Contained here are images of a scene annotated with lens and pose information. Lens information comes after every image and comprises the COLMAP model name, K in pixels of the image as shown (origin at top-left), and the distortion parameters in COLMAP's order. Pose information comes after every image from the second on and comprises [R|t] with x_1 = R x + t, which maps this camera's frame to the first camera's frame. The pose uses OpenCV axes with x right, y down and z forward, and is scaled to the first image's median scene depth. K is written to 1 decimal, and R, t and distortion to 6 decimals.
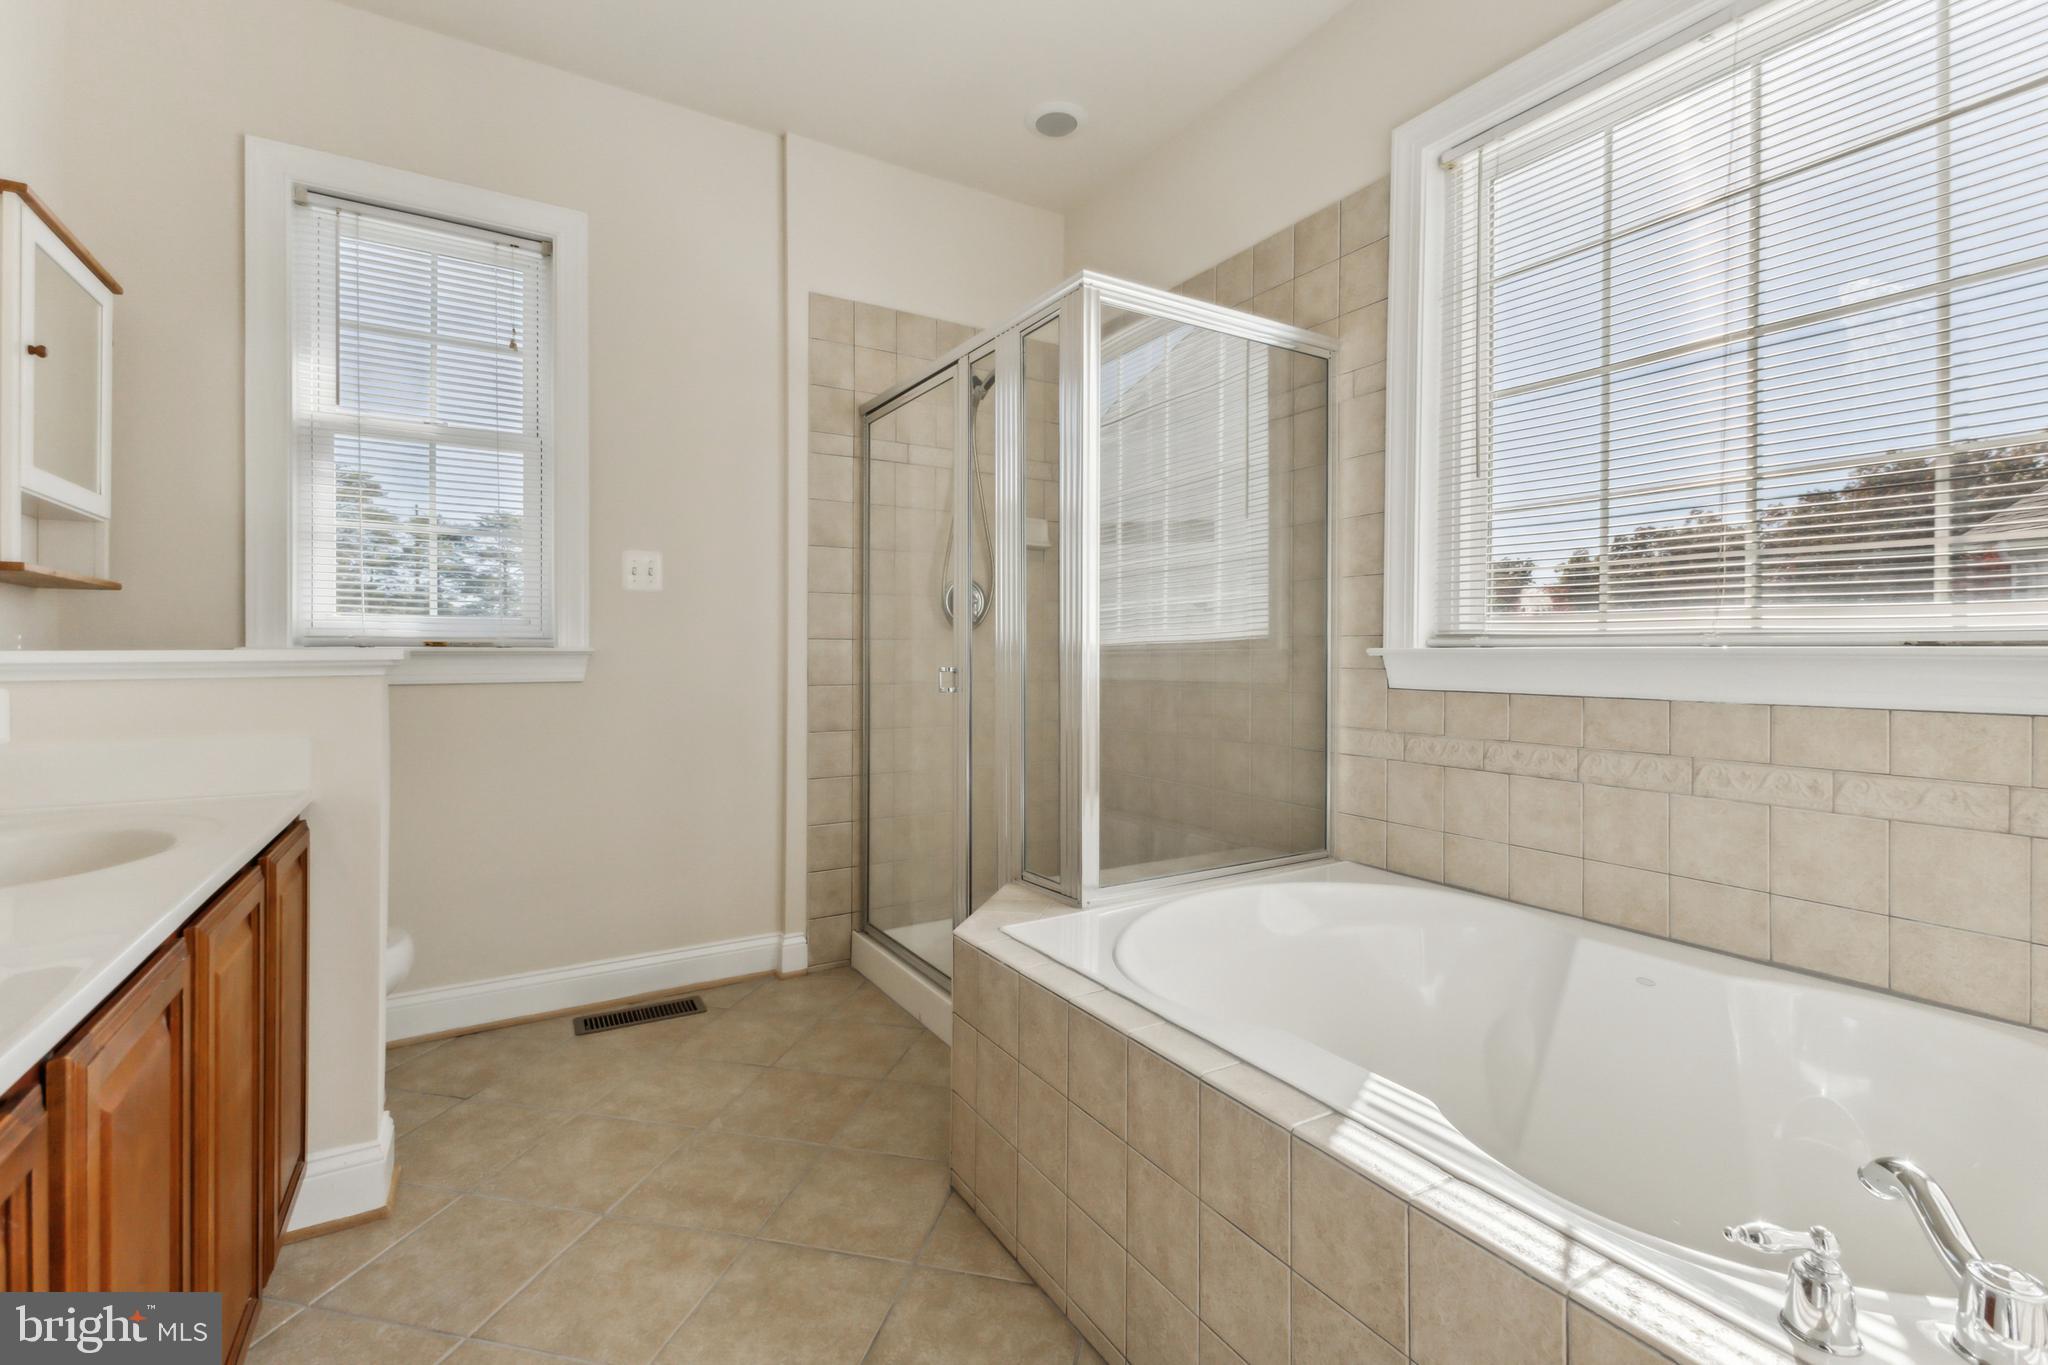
lens RADIAL K [[894.9, 0, 1020.4], [0, 894.9, 674.6], [0, 0, 1]] dist [0.013341, -0.002881]
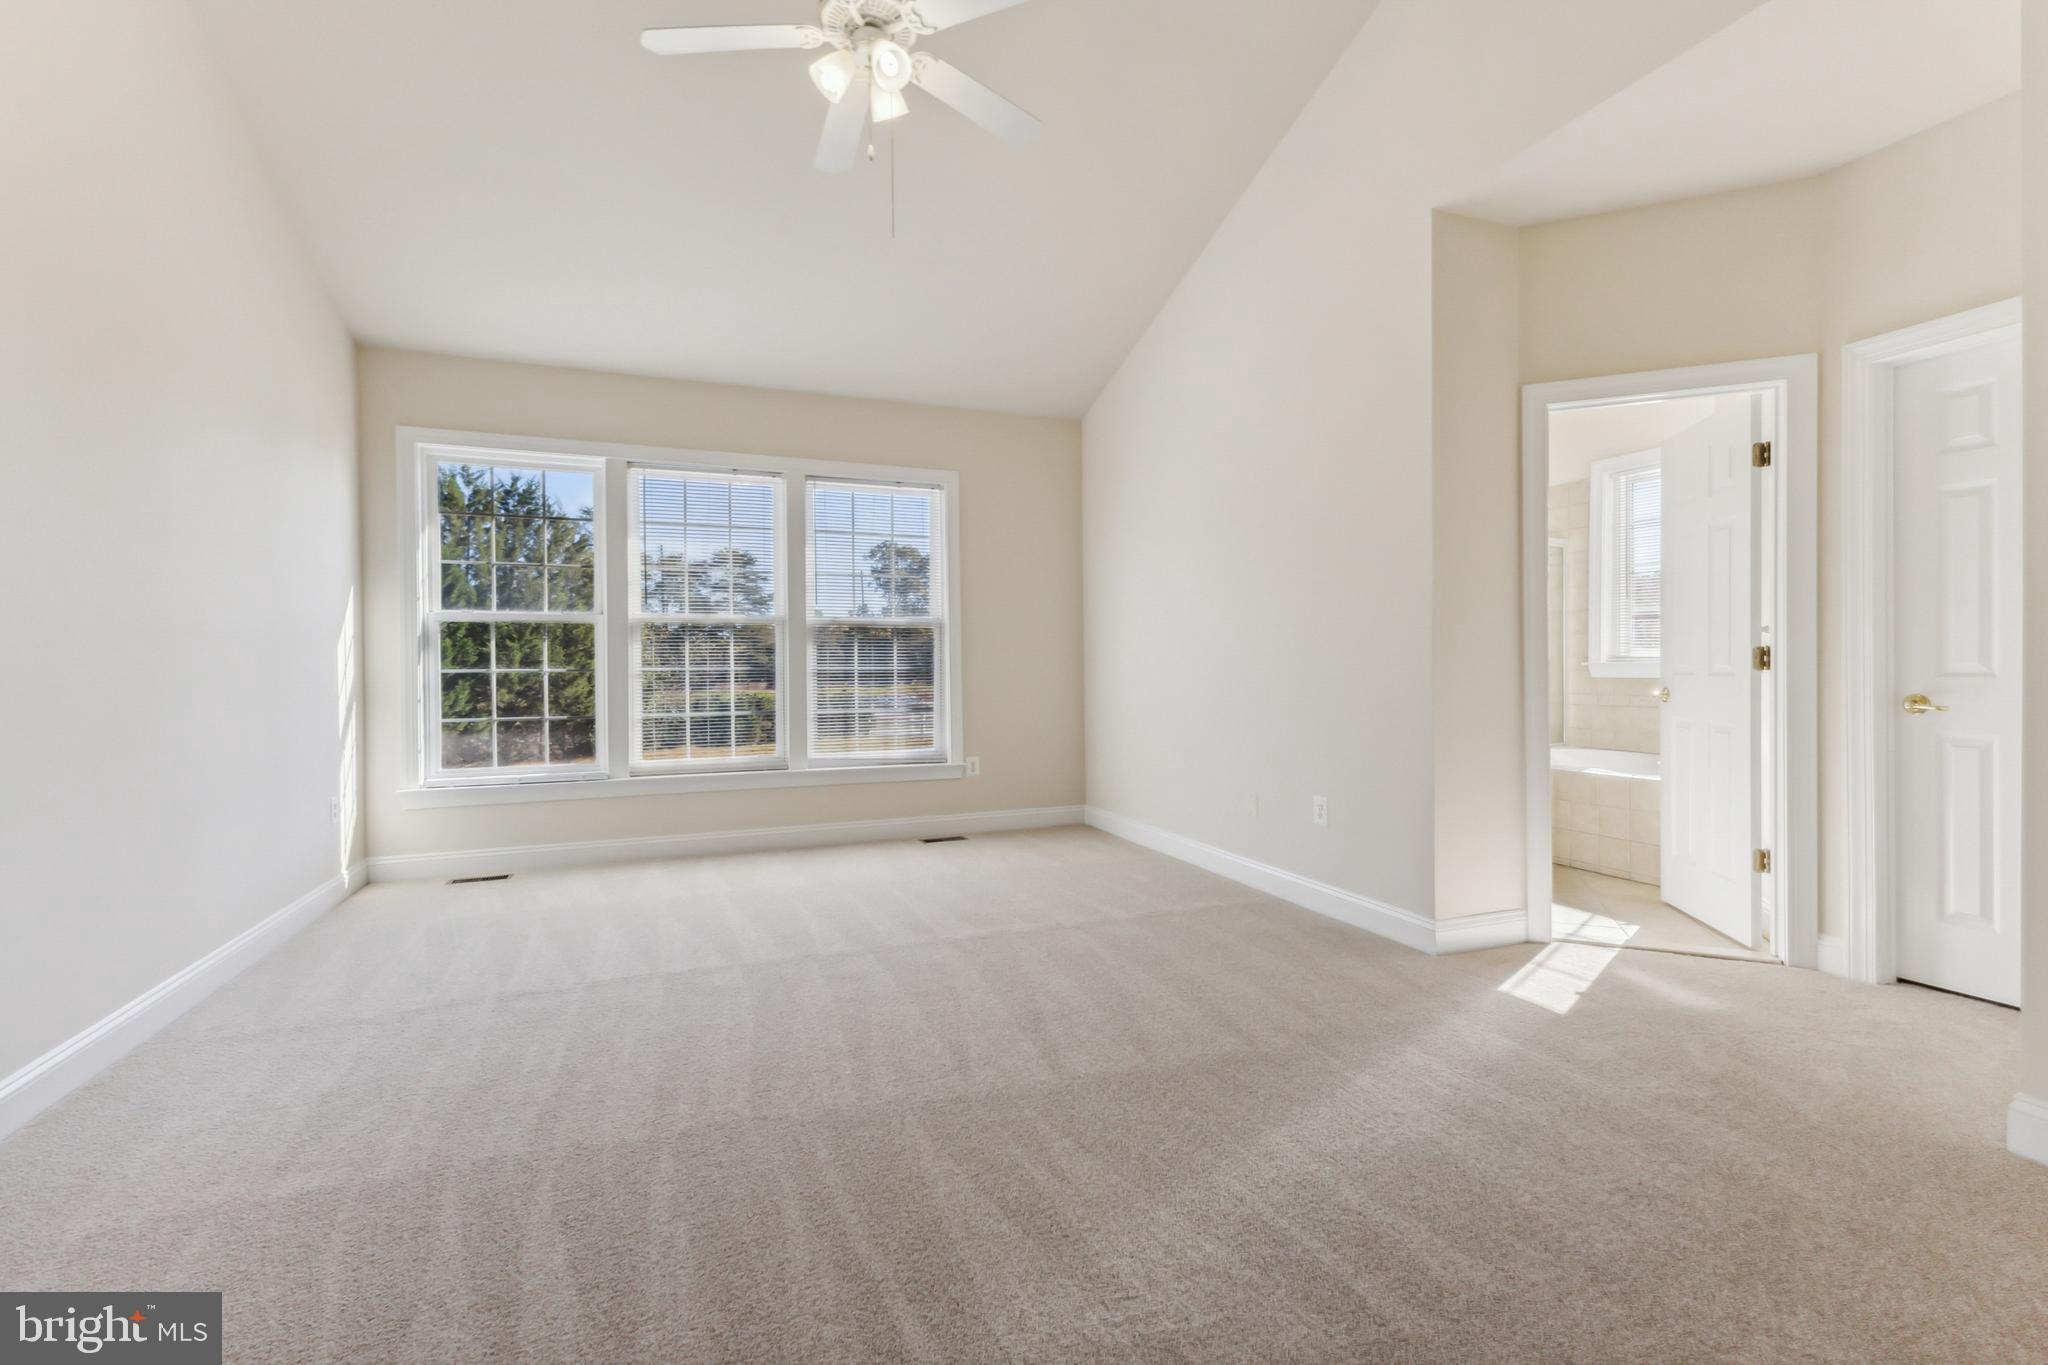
lens RADIAL K [[894.9, 0, 1028.2], [0, 894.9, 687.6], [0, 0, 1]] dist [0.013341, -0.002881]
pose [[0.994110, -0.005326, -0.108248, -0.913412], [0.005261, 0.999986, -0.000885, 0.037181], [0.108251, 0.000310, 0.994124, -1.736426]]
